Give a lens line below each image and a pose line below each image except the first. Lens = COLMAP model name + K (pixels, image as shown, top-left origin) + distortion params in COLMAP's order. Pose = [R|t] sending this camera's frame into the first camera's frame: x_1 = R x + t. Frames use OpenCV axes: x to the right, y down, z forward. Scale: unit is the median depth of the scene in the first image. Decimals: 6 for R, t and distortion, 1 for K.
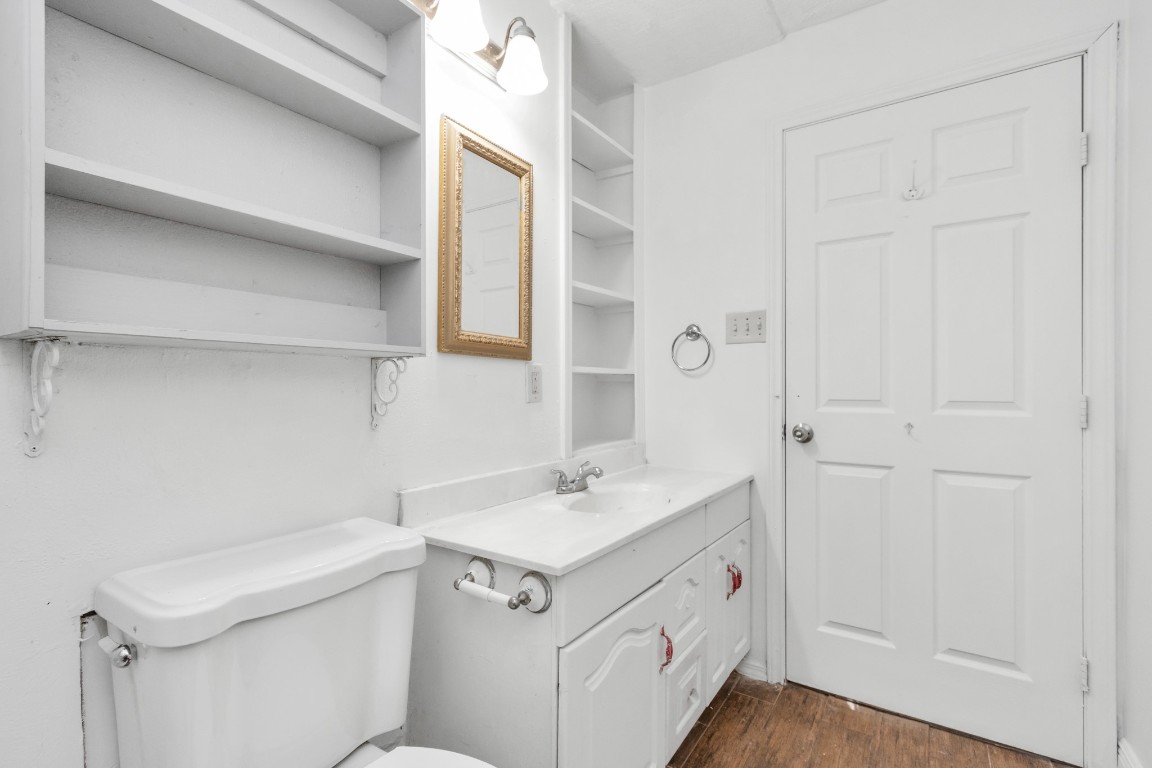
lens RADIAL K [[517.7, 0, 589.0], [0, 517.7, 394.5], [0, 0, 1]] dist [0.000998, -0.000120]
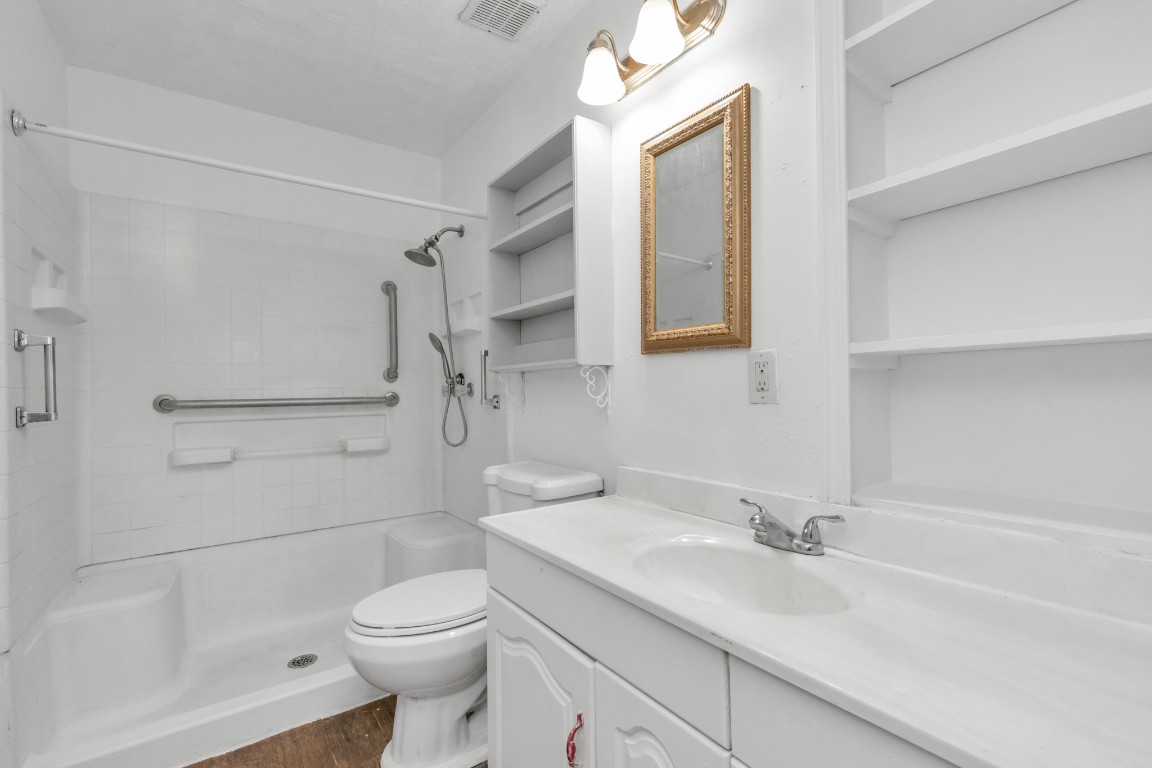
lens RADIAL K [[517.7, 0, 589.0], [0, 517.7, 394.5], [0, 0, 1]] dist [0.000998, -0.000120]
pose [[-0.348906, 0.013304, -0.937063, 0.706677], [0.001551, 0.999906, 0.013618, -0.008654], [0.937156, 0.003298, -0.348894, 1.103559]]
